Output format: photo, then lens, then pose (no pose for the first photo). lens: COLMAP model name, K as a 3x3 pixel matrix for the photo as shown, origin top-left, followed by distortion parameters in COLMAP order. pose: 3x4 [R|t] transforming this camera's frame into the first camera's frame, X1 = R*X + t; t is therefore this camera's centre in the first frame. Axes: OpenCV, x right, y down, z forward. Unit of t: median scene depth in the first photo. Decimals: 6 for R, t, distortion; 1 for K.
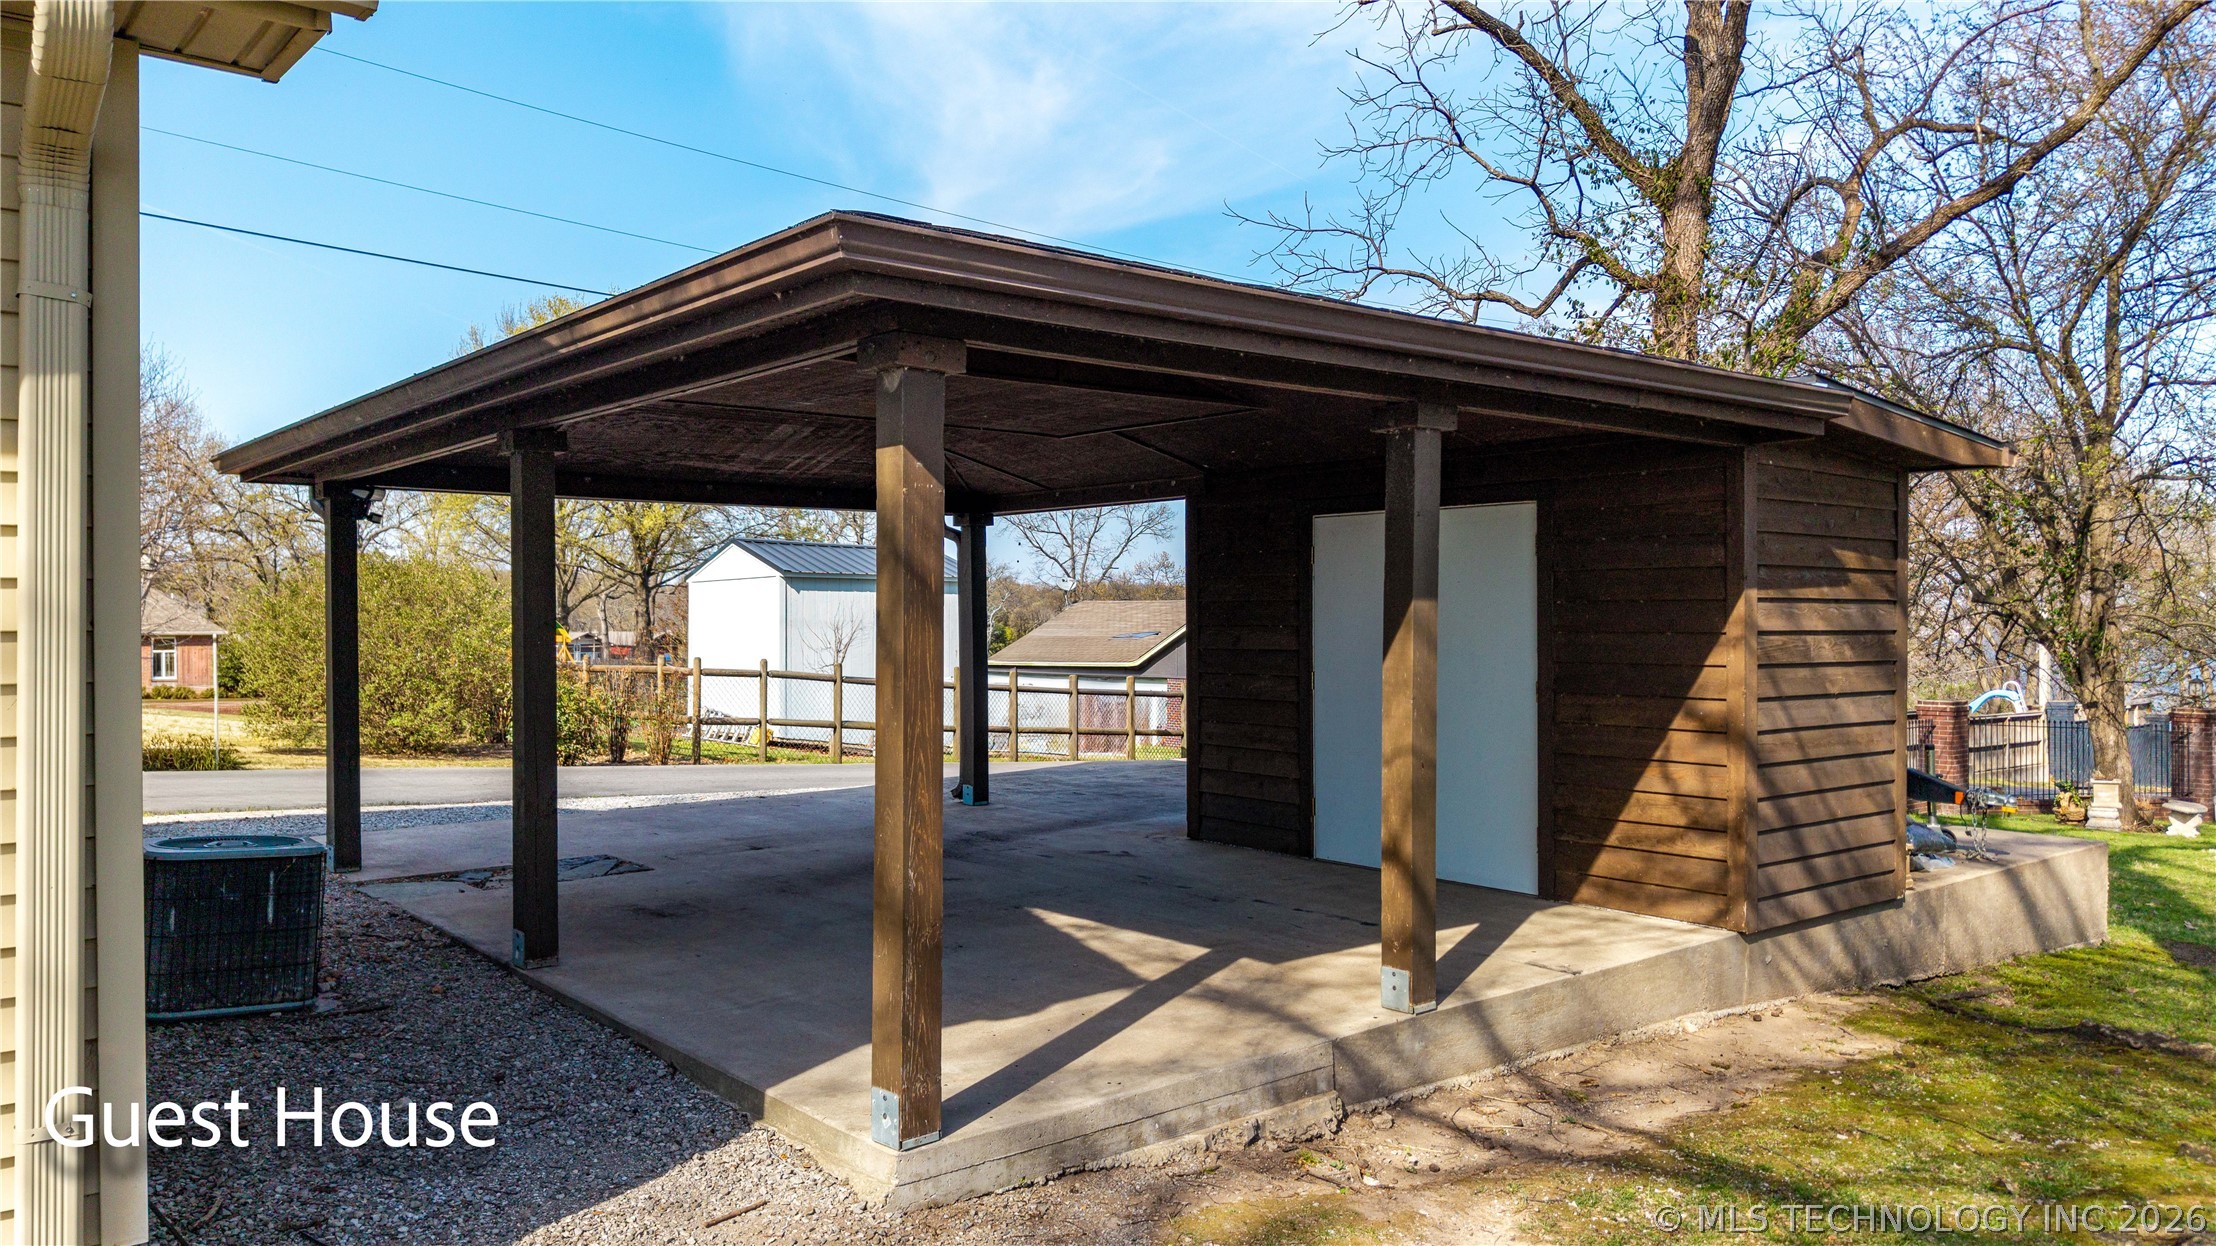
lens RADIAL K [[1561.3, 0, 1030.7], [0, 1561.3, 591.7], [0, 0, 1]] dist [0.021409, -0.004101]
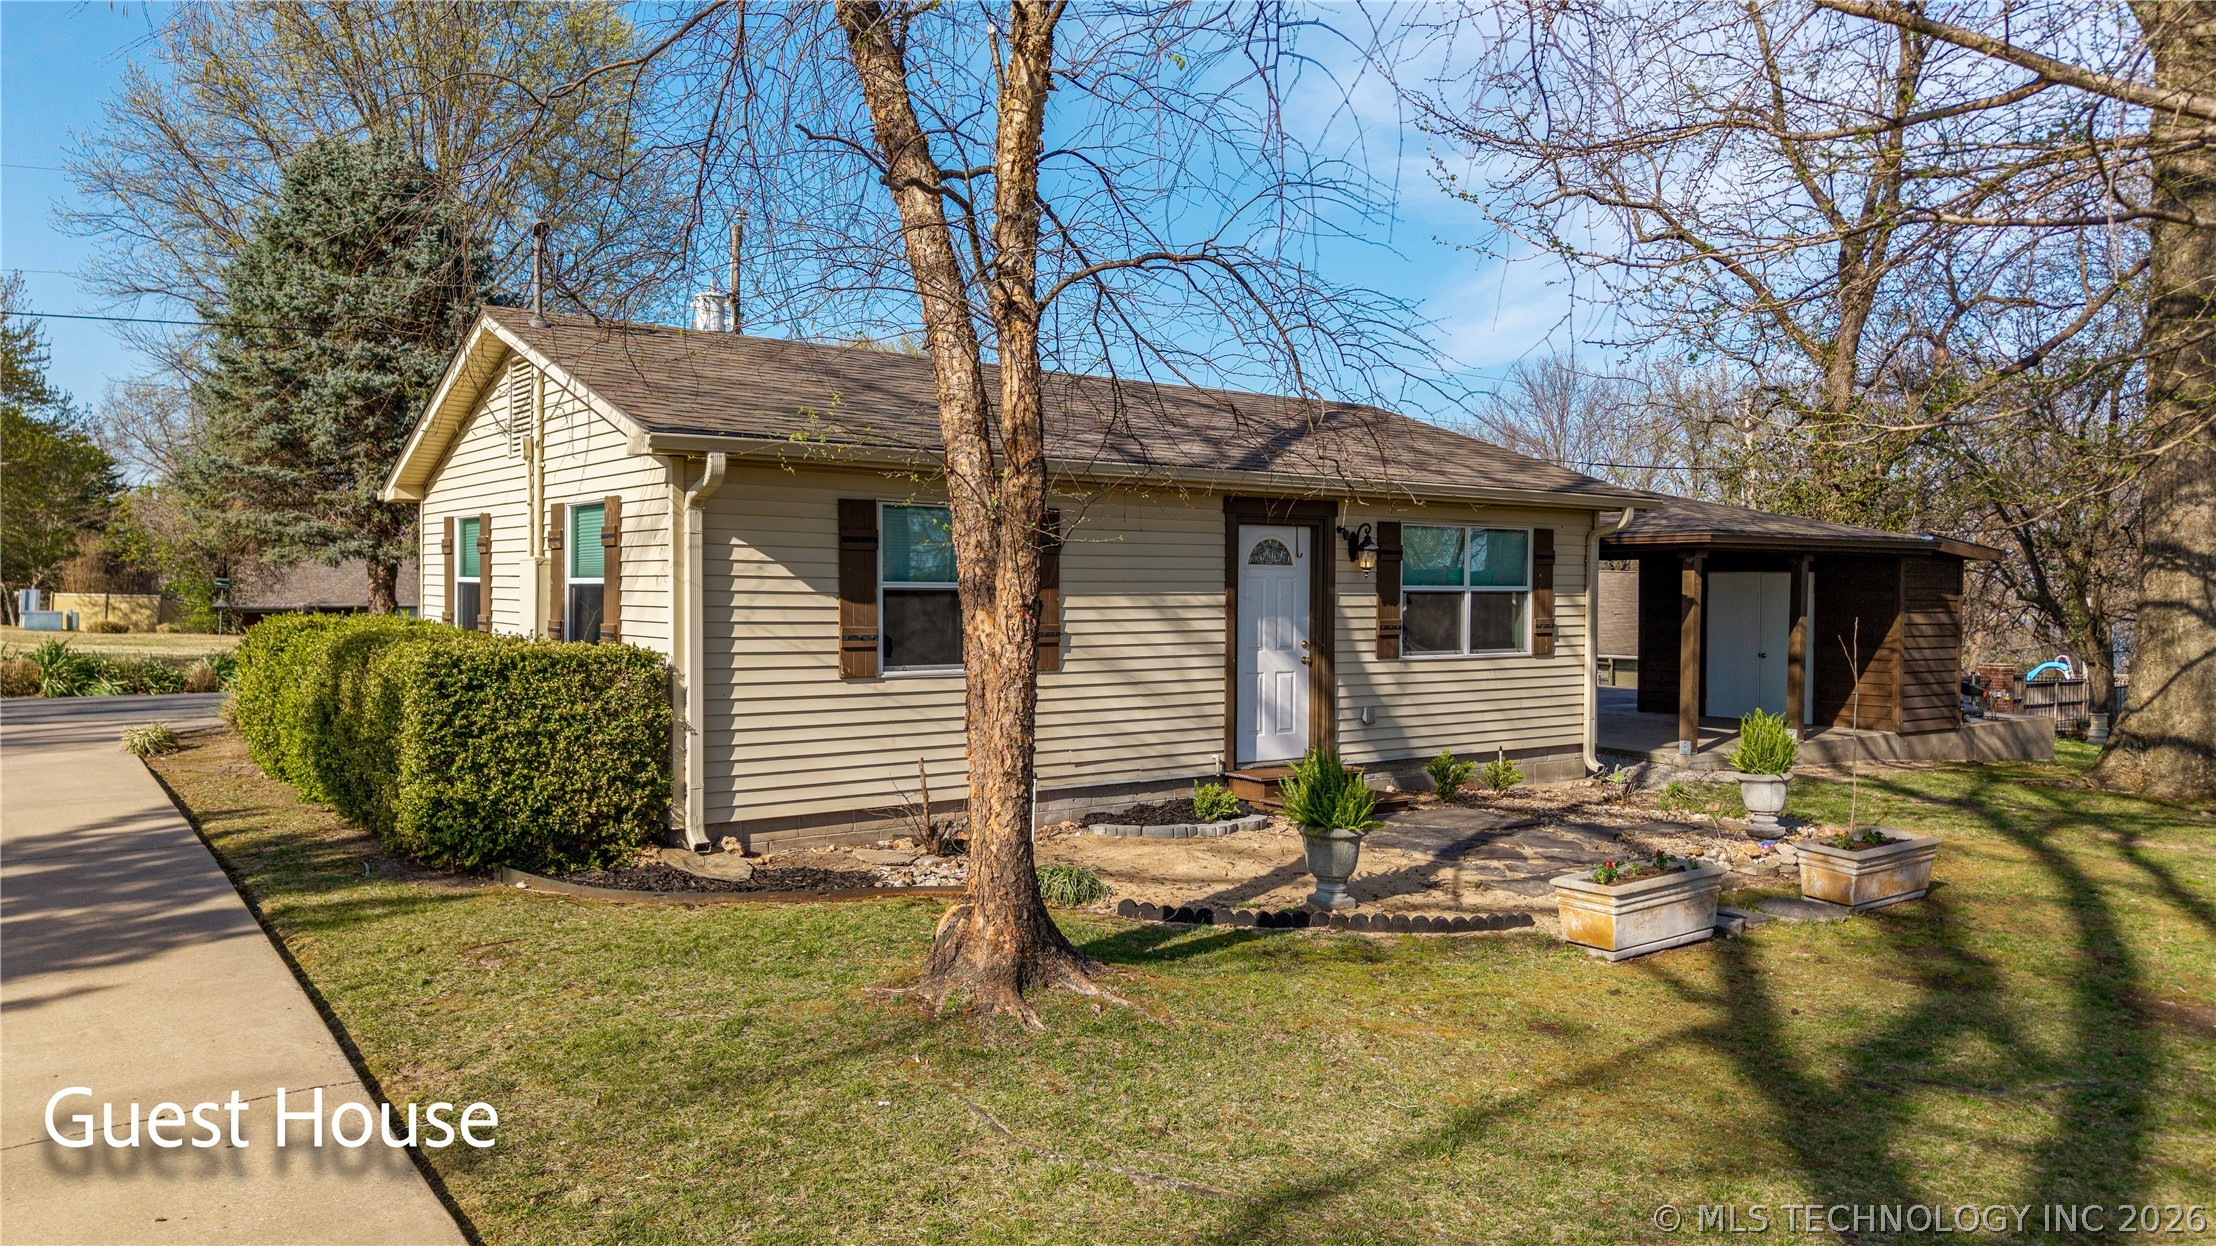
lens RADIAL K [[1530.8, 0, 1053.2], [0, 1530.8, 627.3], [0, 0, 1]] dist [0.000615, -0.003538]
pose [[0.999005, 0.006438, -0.044127, -0.357783], [-0.004685, 0.999201, 0.039702, -0.030180], [0.044348, -0.039456, 0.998237, -0.699245]]
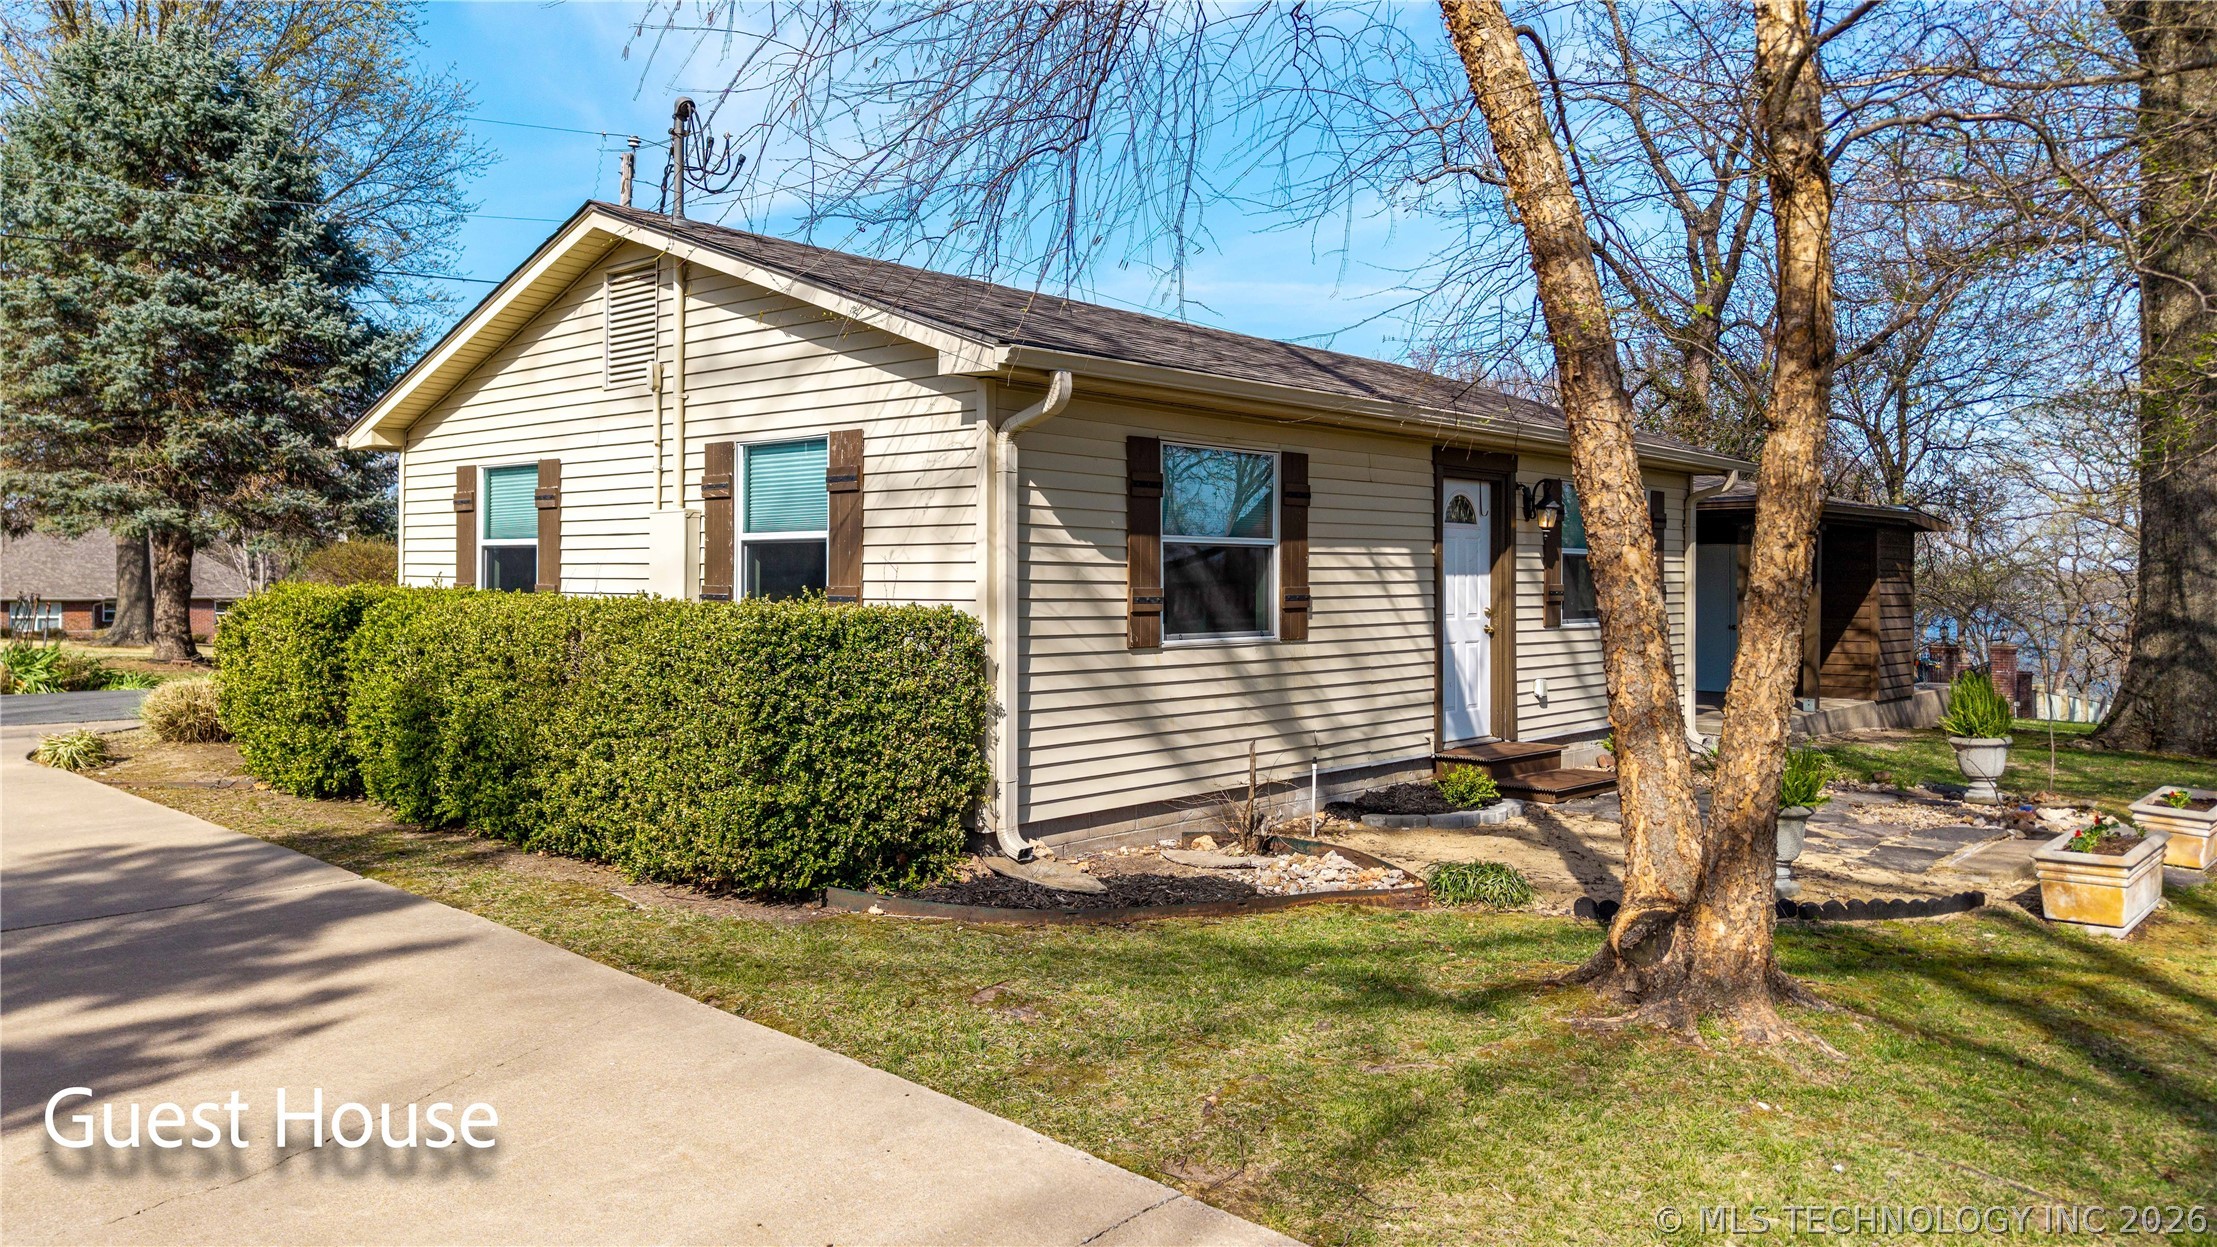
lens RADIAL K [[1562.0, 0, 1031.1], [0, 1562.0, 592.2], [0, 0, 1]] dist [0.021409, -0.004101]
pose [[0.988535, -0.000393, 0.150990, -0.577141], [-0.003045, 0.999741, 0.022533, -0.016057], [-0.150960, -0.022735, 0.988278, -0.612194]]
